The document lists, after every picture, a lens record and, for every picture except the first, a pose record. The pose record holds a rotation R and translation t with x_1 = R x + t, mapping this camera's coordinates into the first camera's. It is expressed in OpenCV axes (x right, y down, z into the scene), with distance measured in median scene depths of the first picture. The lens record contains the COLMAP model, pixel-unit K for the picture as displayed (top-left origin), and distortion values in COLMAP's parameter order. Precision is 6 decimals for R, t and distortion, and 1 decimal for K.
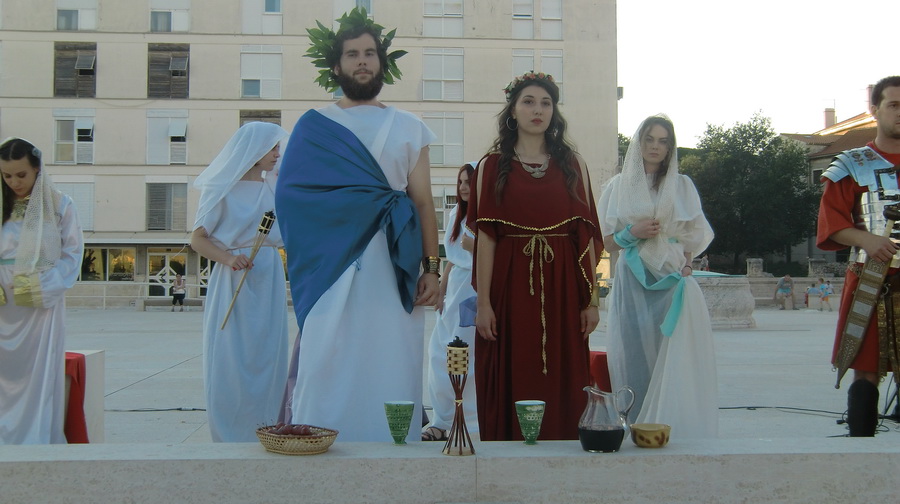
lens RADIAL K [[1171.5, 0, 450.2], [0, 1171.5, 165.8], [0, 0, 1]] dist [0.004914, 0.035047]
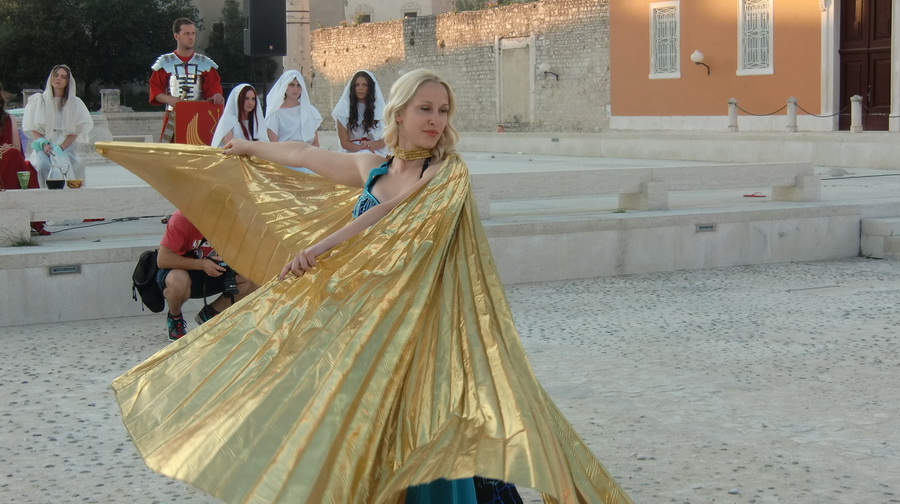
lens RADIAL K [[1458.9, 0, 468.5], [0, 1458.9, 249.5], [0, 0, 1]] dist [0.003975, 0.130715]
pose [[0.881047, -0.053227, 0.470025, -0.394136], [-0.035862, 0.983273, 0.178572, -0.151285], [-0.471668, -0.174186, 0.864401, -1.479950]]
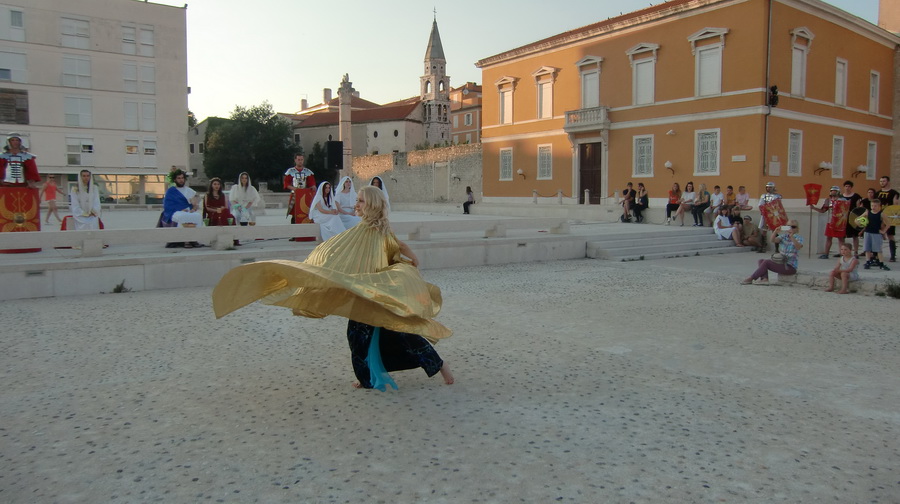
lens RADIAL K [[638.2, 0, 450.0], [0, 638.2, 252.0], [0, 0, 1]] dist [-0.039192, 0.001482]
pose [[0.858633, -0.045171, 0.510597, -0.425055], [-0.051161, 0.983584, 0.173049, -0.158475], [-0.510032, -0.174708, 0.842226, -1.532238]]
